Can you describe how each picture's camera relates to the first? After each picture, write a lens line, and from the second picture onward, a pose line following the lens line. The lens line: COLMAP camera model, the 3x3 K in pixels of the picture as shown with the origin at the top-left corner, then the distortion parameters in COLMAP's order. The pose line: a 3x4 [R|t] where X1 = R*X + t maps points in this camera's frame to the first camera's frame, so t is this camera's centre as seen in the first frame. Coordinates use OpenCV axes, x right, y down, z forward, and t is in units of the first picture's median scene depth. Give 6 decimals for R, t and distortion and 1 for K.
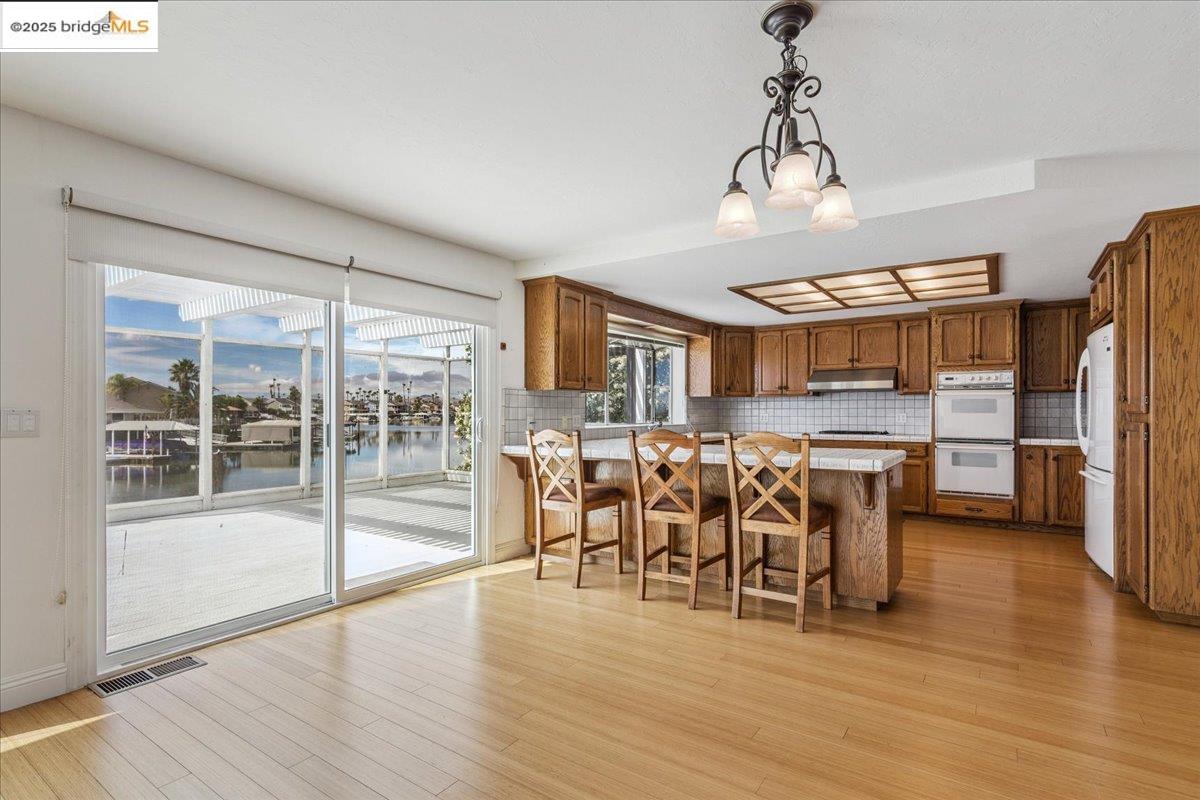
lens RADIAL K [[583.0, 0, 604.5], [0, 583.0, 417.4], [0, 0, 1]] dist [-0.001845, 0.002402]
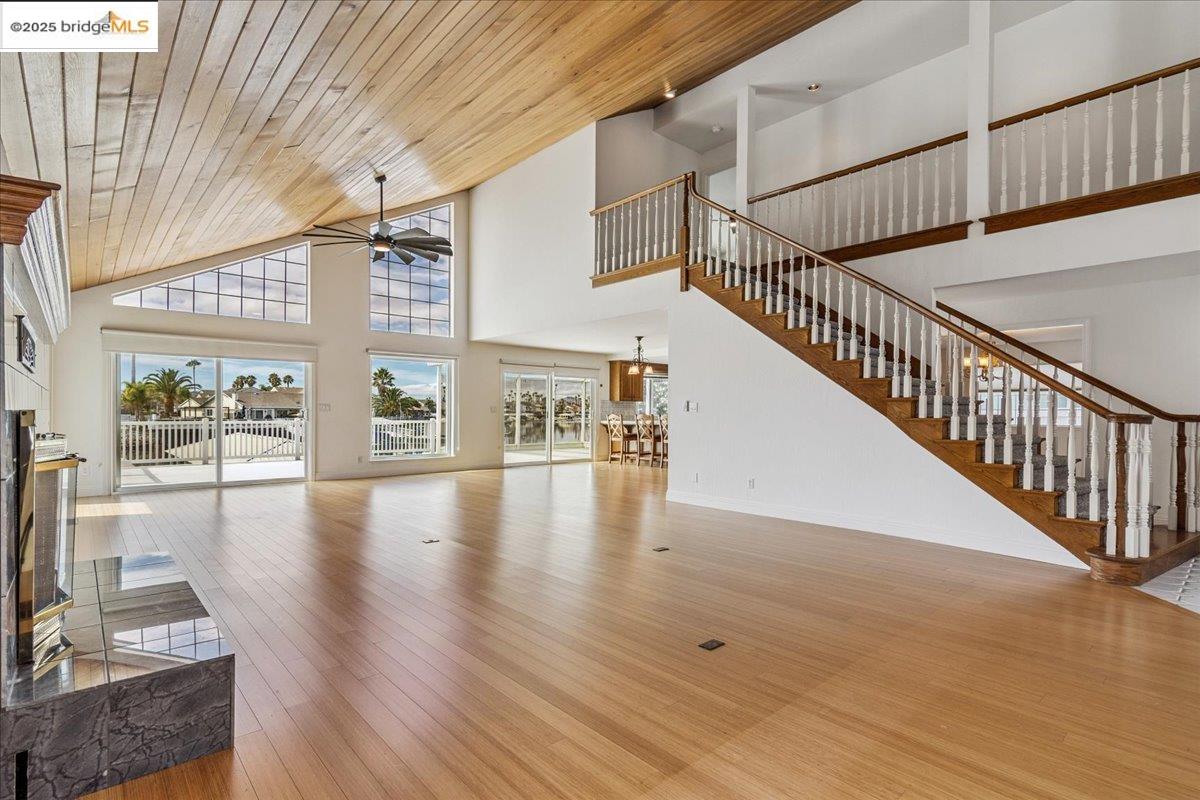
lens RADIAL K [[583.0, 0, 607.1], [0, 583.0, 411.9], [0, 0, 1]] dist [-0.001845, 0.002402]
pose [[0.972919, 0.007278, -0.231031, 0.482436], [-0.010286, 0.999877, -0.011816, 0.037183], [0.230916, 0.013872, 0.972875, -1.654004]]
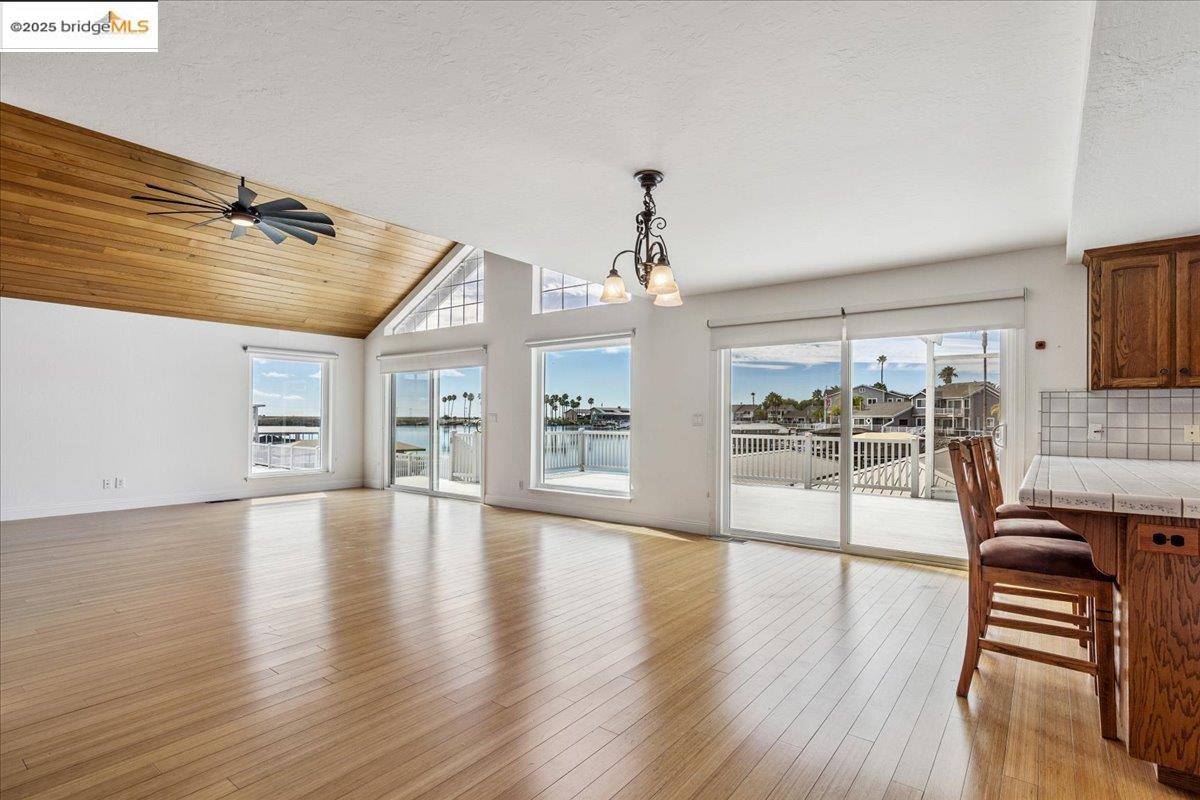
lens RADIAL K [[583.0, 0, 609.0], [0, 583.0, 410.8], [0, 0, 1]] dist [-0.001845, 0.002402]
pose [[-0.053816, -0.010155, -0.998499, 0.732805], [-0.019516, 0.999768, -0.009117, 0.001437], [0.998360, 0.018996, -0.054001, 0.365793]]
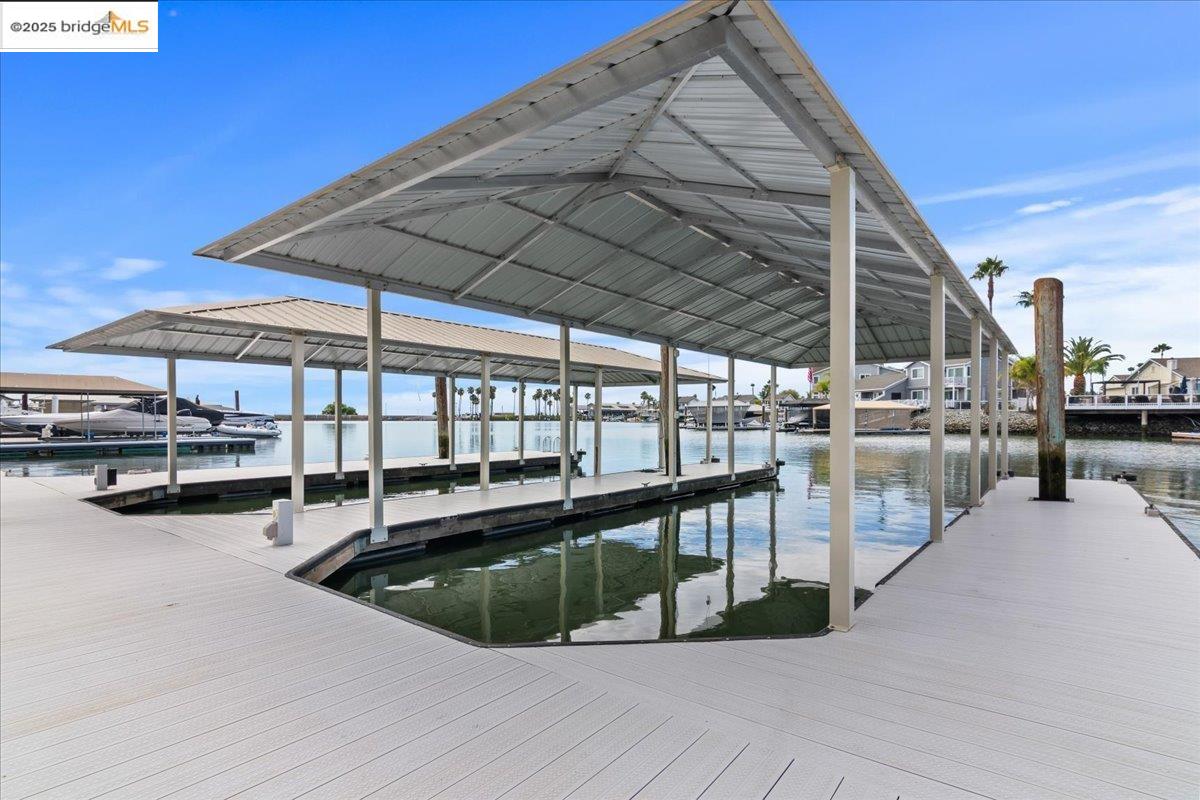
lens RADIAL K [[583.0, 0, 618.4], [0, 583.0, 413.8], [0, 0, 1]] dist [-0.001845, 0.002402]
pose [[-0.062392, -0.007819, -0.998021, -1.831485], [-0.014410, 0.999872, -0.006933, 0.651808], [0.997948, 0.013949, -0.062497, 2.049837]]
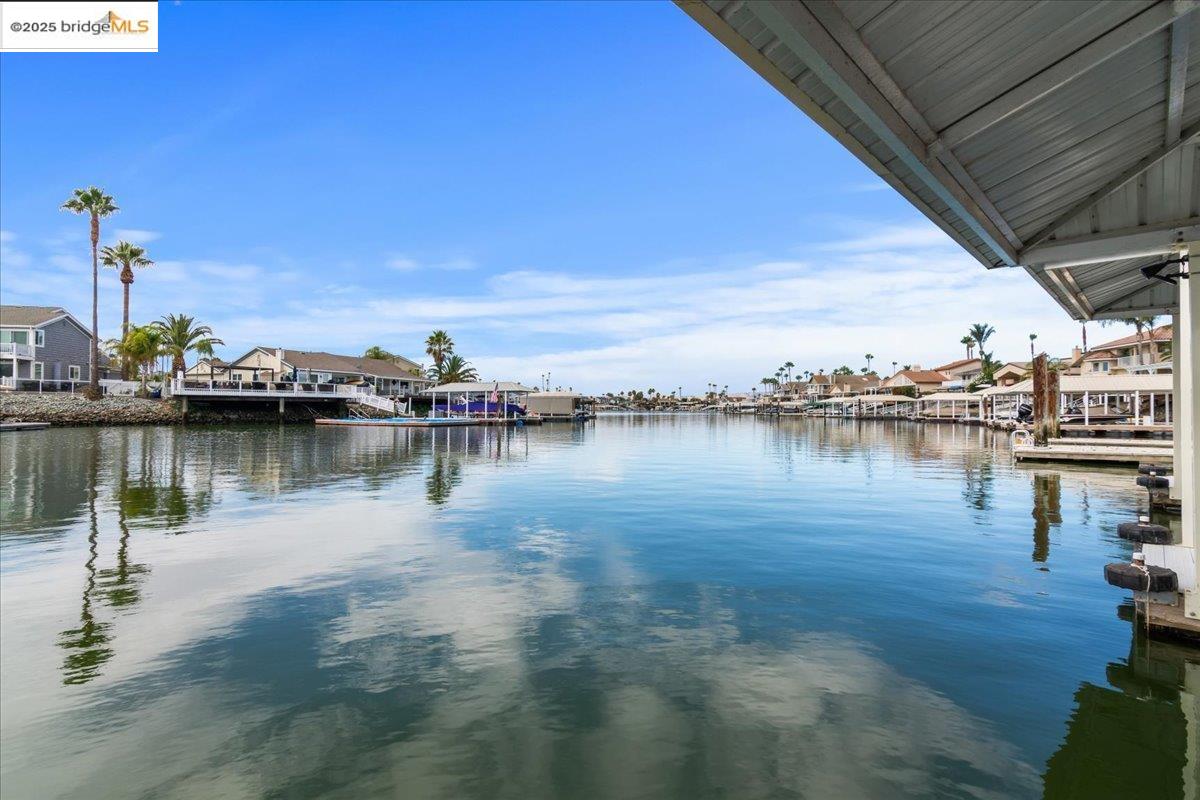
lens RADIAL K [[583.0, 0, 593.5], [0, 583.0, 408.3], [0, 0, 1]] dist [-0.001845, 0.002402]
pose [[0.987182, 0.005300, -0.159512, -5.321622], [-0.007564, 0.999879, -0.013594, 0.664145], [0.159420, 0.014627, 0.987102, 1.400540]]
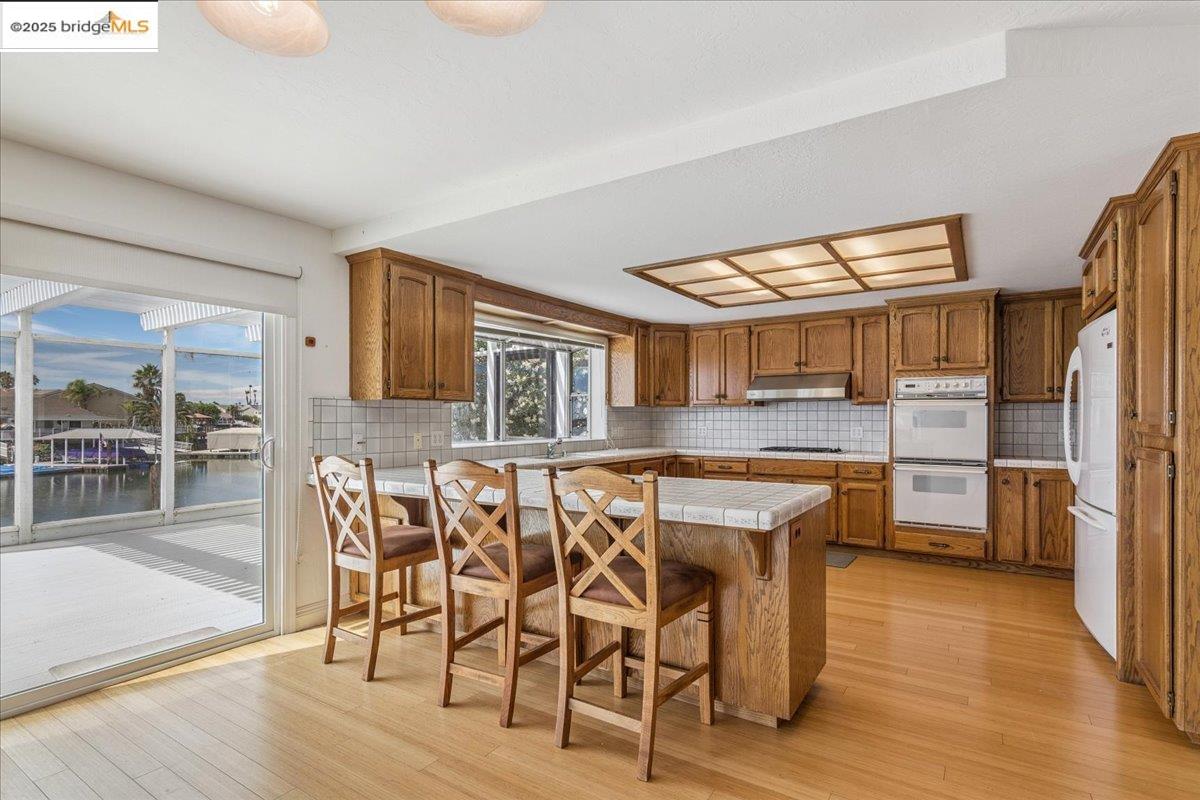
lens RADIAL K [[583.0, 0, 599.2], [0, 583.0, 425.5], [0, 0, 1]] dist [-0.001845, 0.002402]
pose [[0.999884, 0.000735, 0.015190, 0.178597], [-0.000758, 0.999999, 0.001471, -0.014571], [-0.015189, -0.001482, 0.999884, 0.233171]]
